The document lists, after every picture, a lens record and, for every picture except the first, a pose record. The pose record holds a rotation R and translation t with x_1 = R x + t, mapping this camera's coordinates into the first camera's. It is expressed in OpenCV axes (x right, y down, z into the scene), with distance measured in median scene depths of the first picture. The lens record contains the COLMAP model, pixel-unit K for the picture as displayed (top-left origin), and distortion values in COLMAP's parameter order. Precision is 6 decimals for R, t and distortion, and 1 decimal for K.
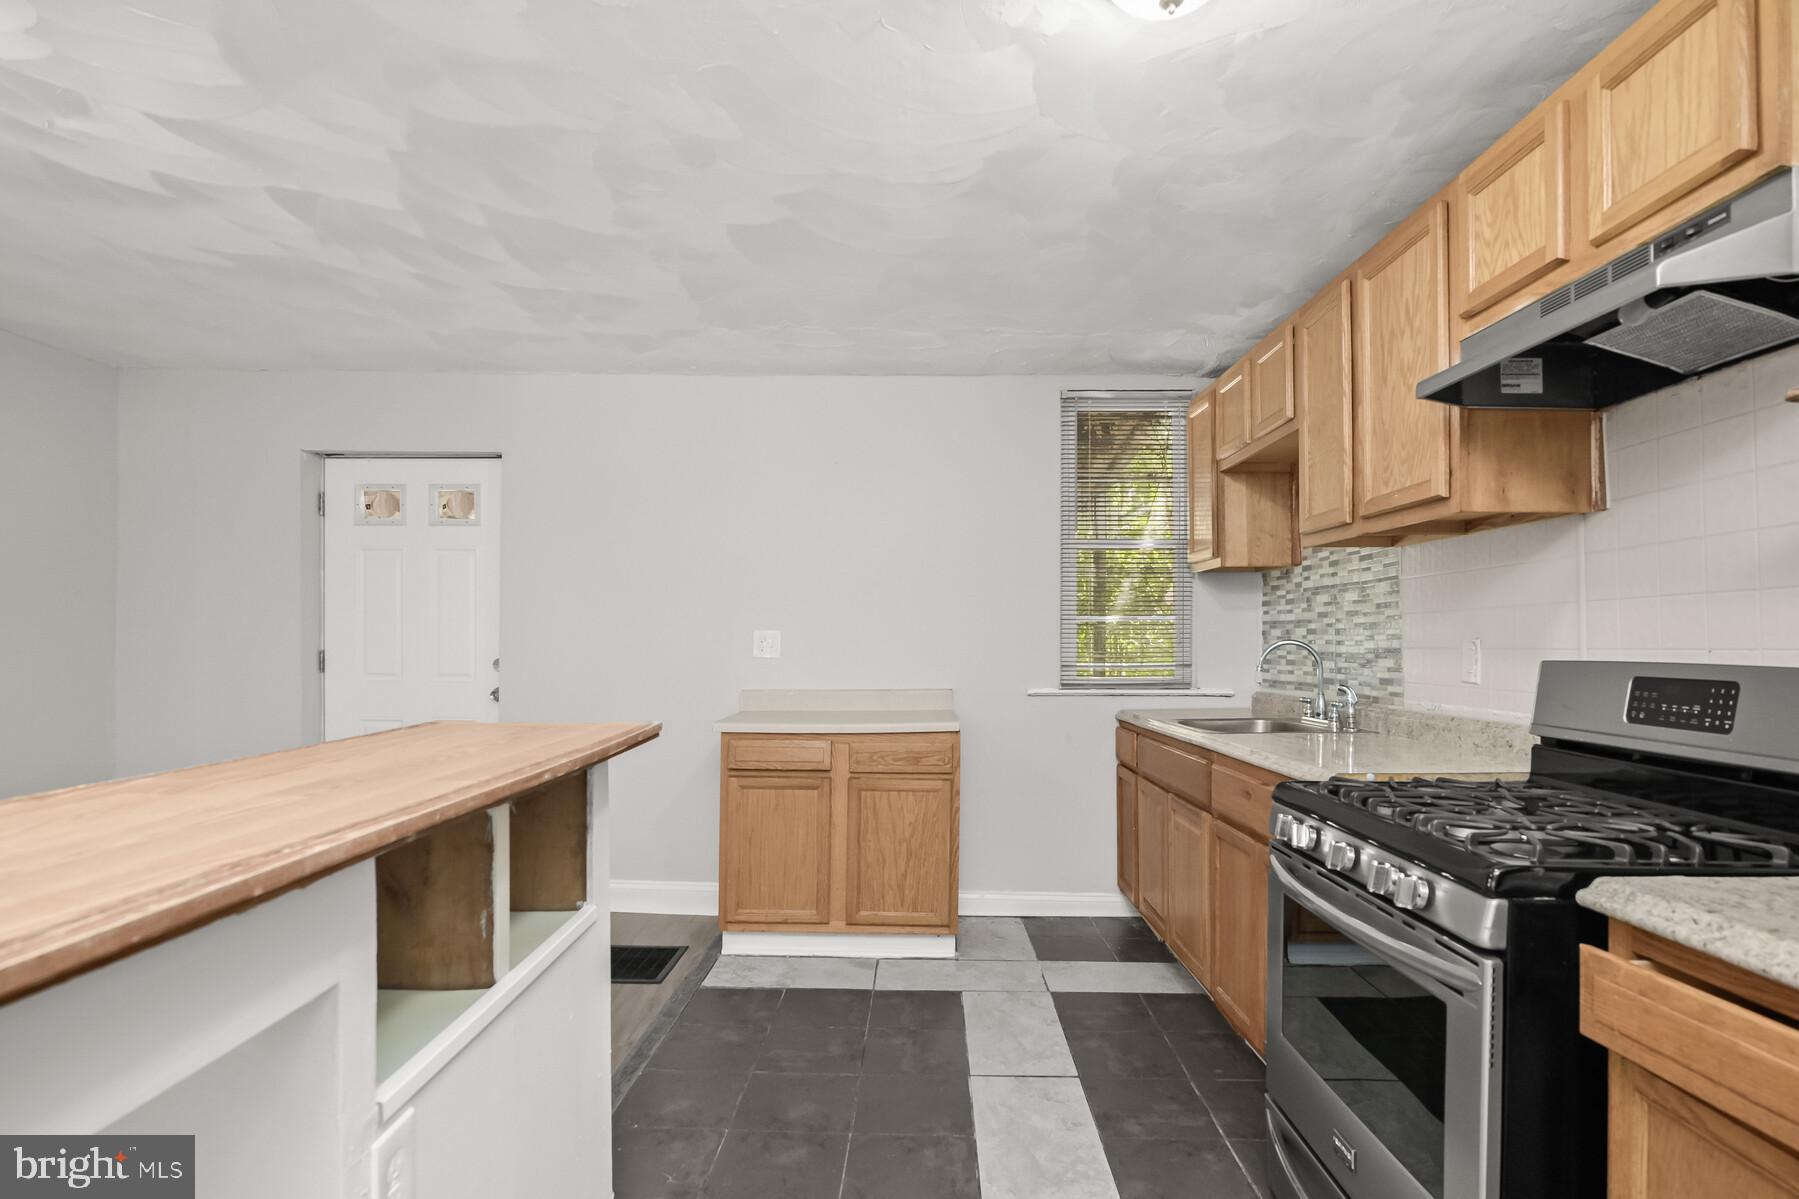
lens RADIAL K [[904.1, 0, 901.2], [0, 904.1, 637.9], [0, 0, 1]] dist [-0.020598, -0.000188]
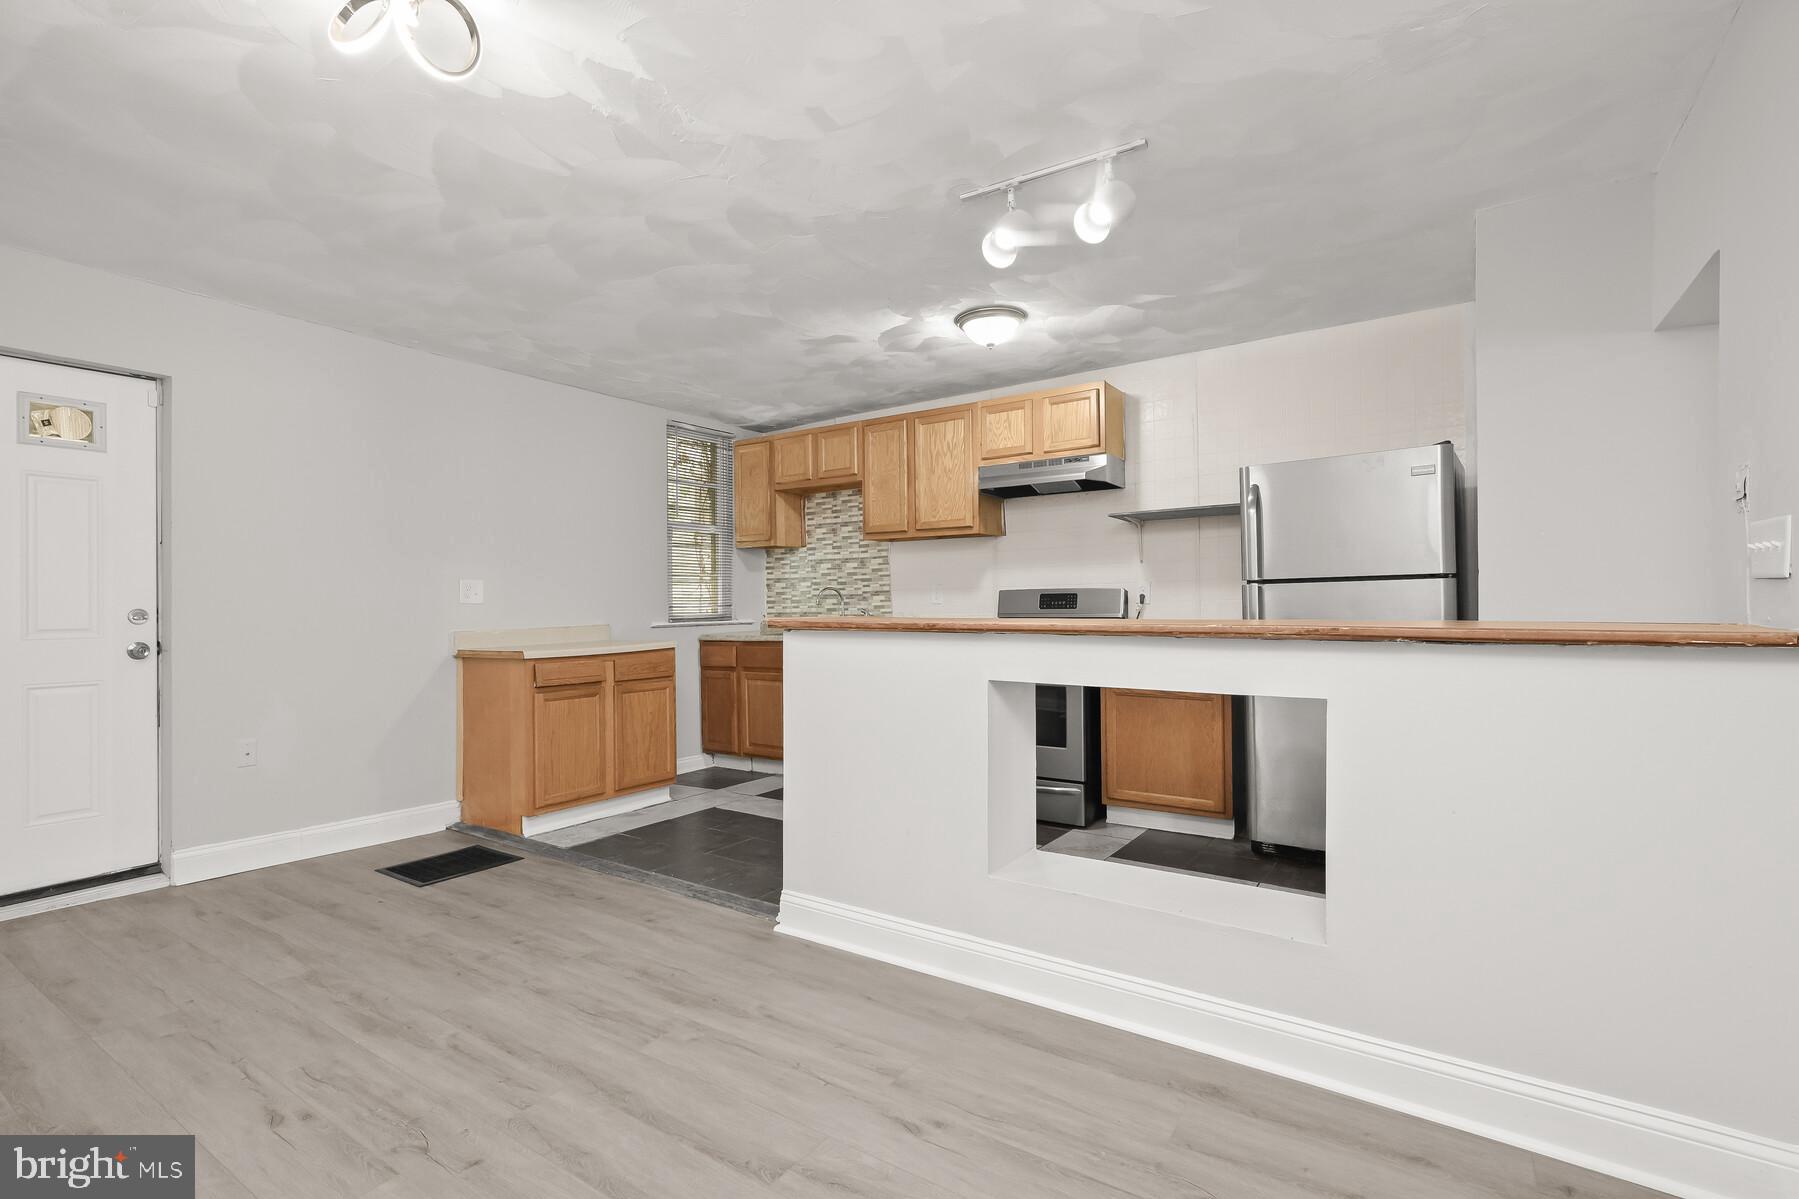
lens RADIAL K [[822.5, 0, 900.0], [0, 822.5, 609.3], [0, 0, 1]] dist [-0.006356, 0.000385]
pose [[0.548440, -0.016510, 0.836027, -0.847418], [0.011725, 0.999859, 0.012054, 0.026856], [-0.836108, 0.003192, 0.548556, -0.061708]]
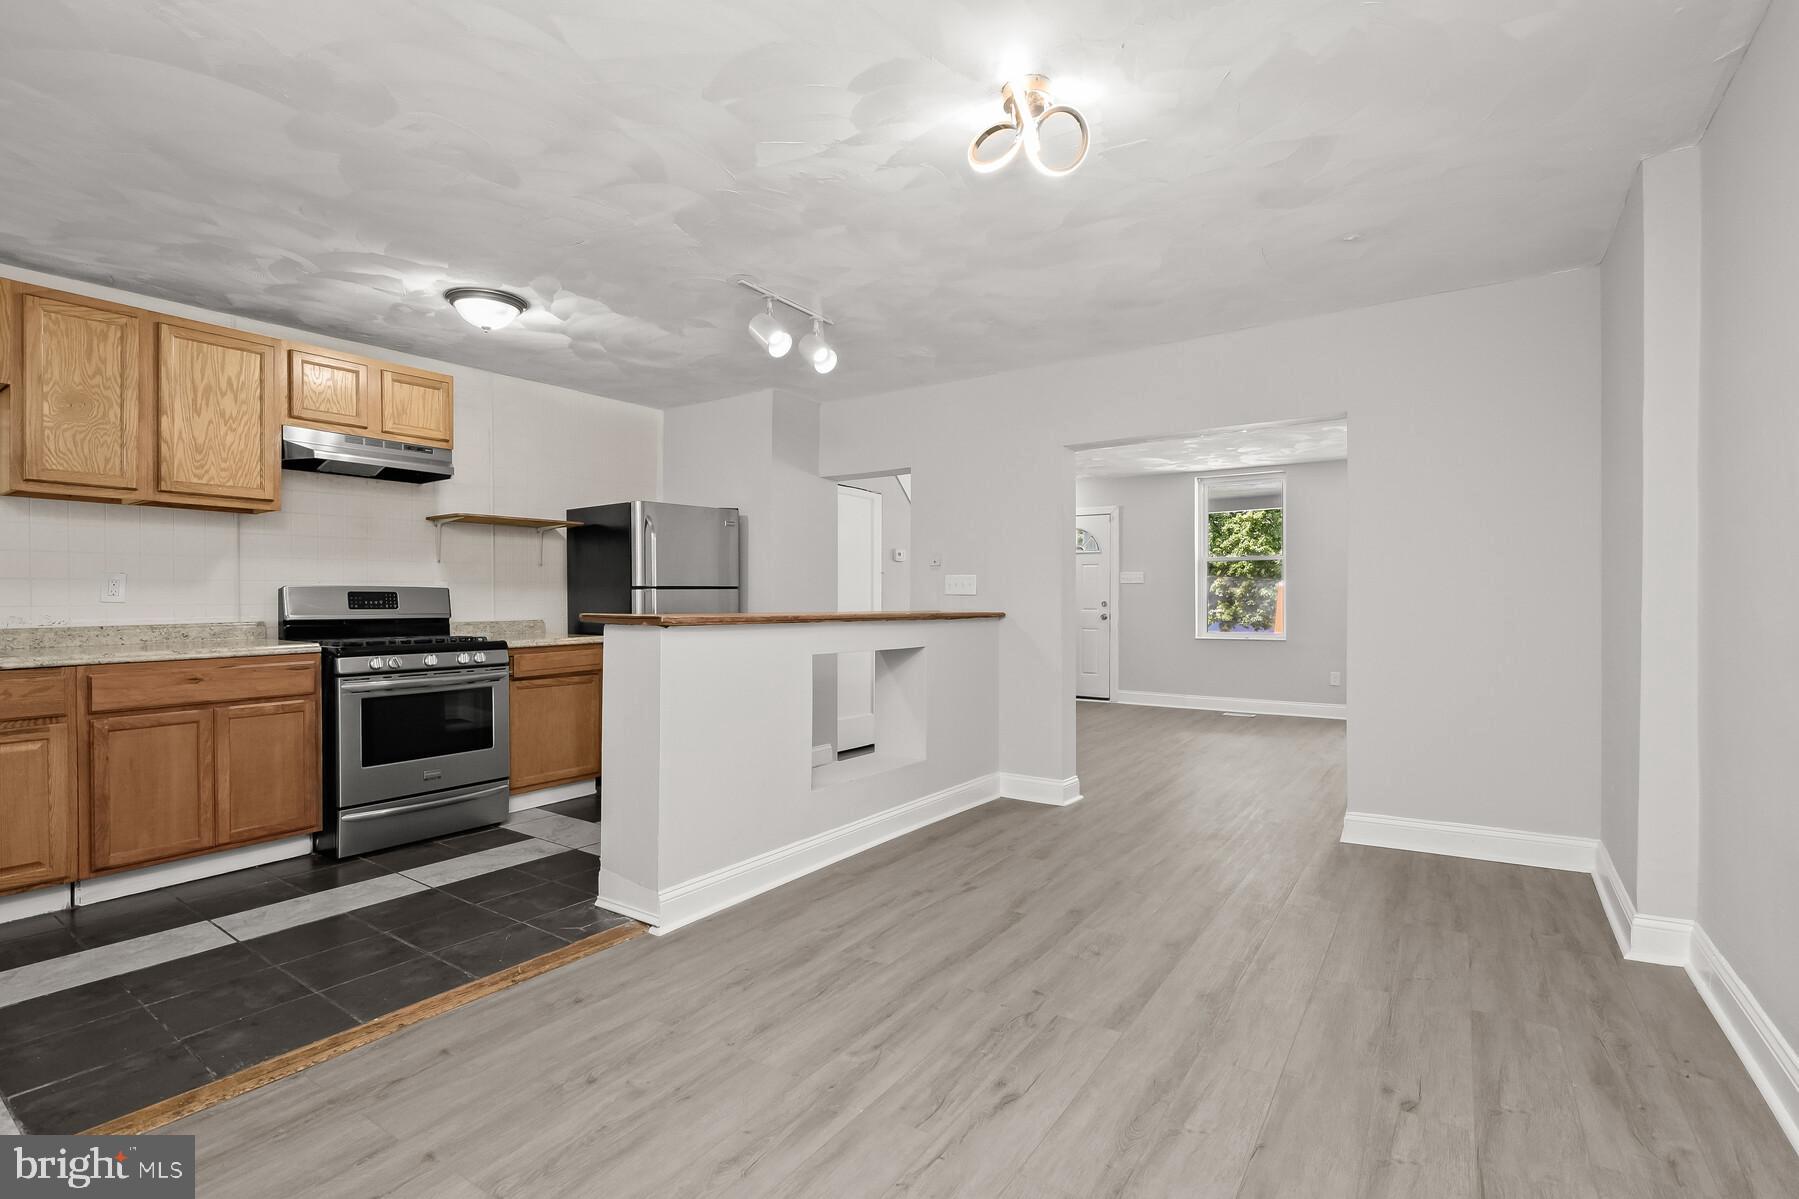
lens RADIAL K [[829.7, 0, 897.2], [0, 829.7, 602.3], [0, 0, 1]] dist [-0.005036, -0.000008]
pose [[-0.830891, -0.005649, 0.556406, -0.872311], [-0.003757, 0.999983, 0.004542, 0.027474], [-0.556422, 0.001684, -0.830898, 1.006605]]
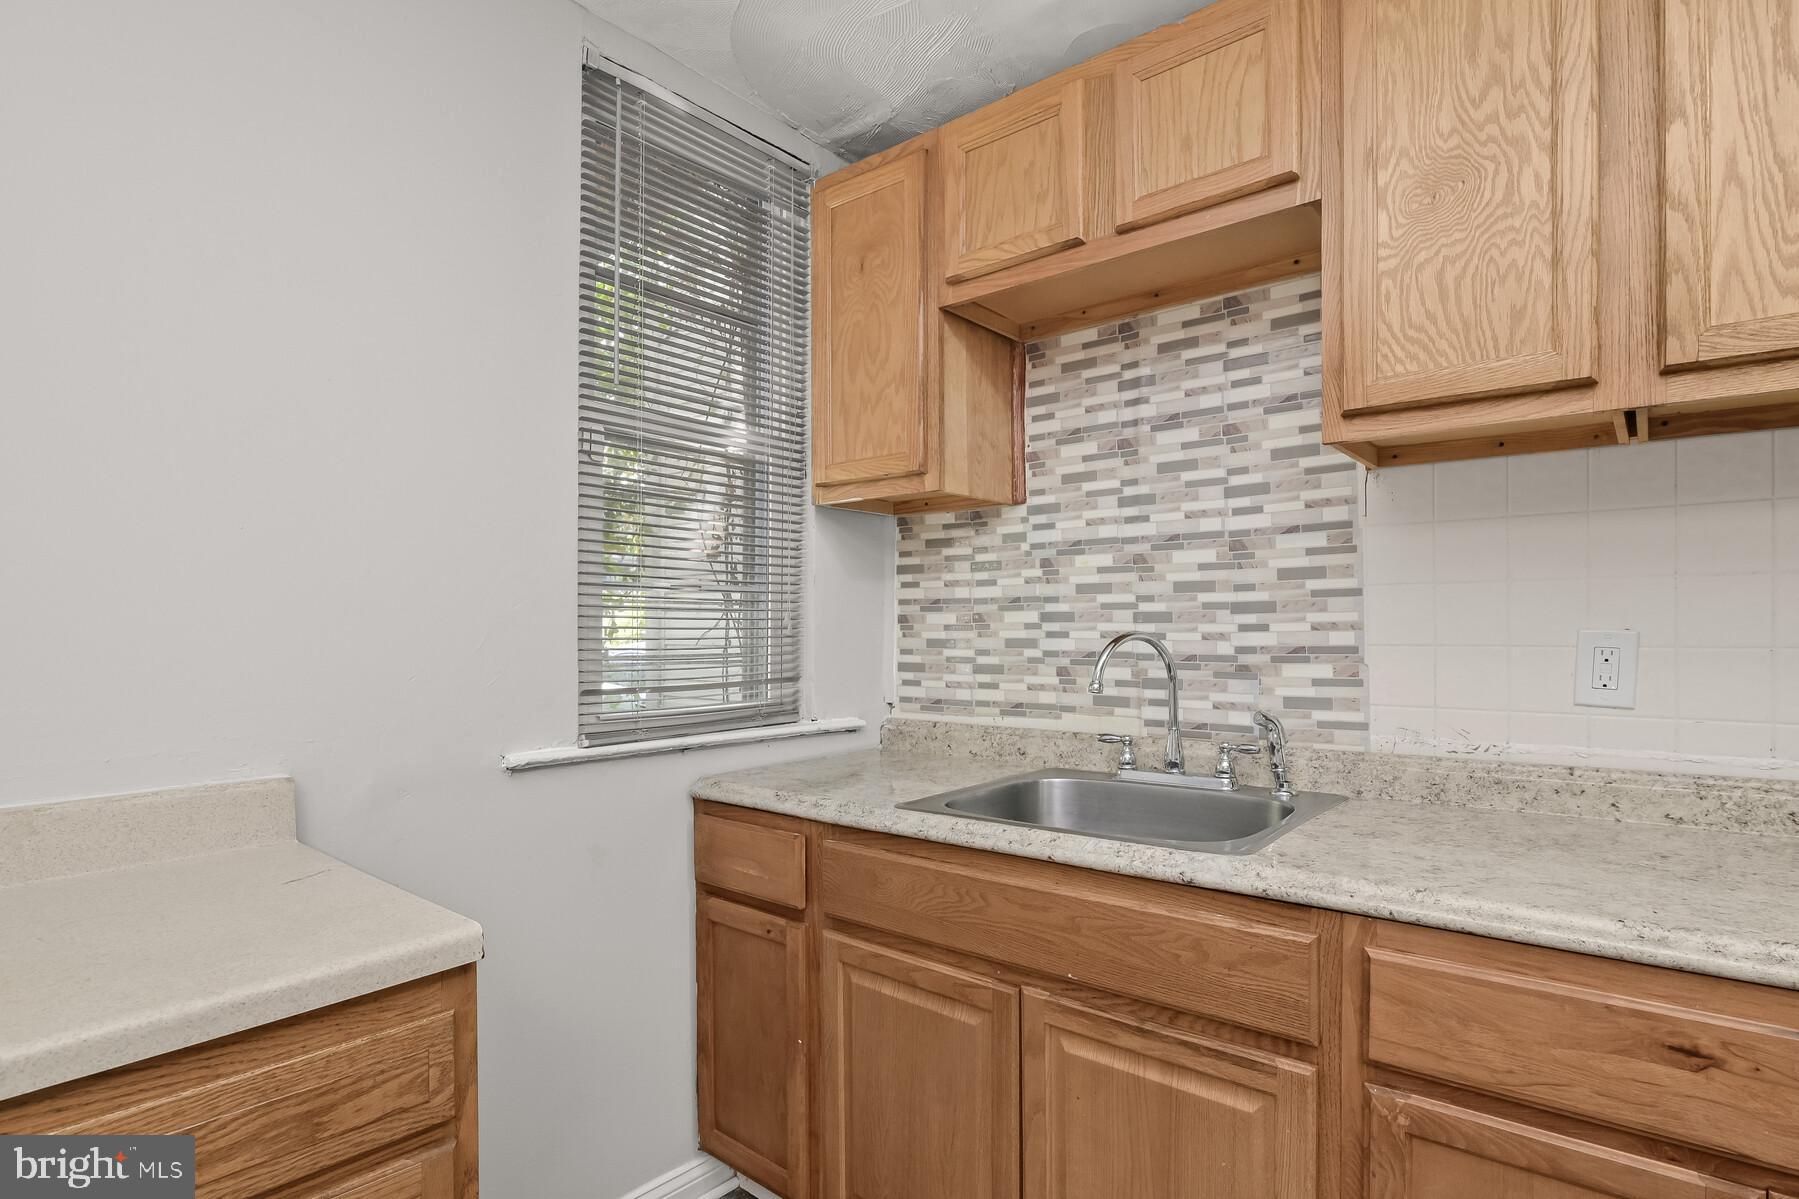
lens RADIAL K [[904.1, 0, 901.2], [0, 904.1, 637.9], [0, 0, 1]] dist [-0.020598, -0.000188]
pose [[0.637161, -0.007416, 0.770695, -0.065379], [-0.001779, 0.999937, 0.011093, 0.000368], [-0.770729, -0.008439, 0.637108, 0.697930]]
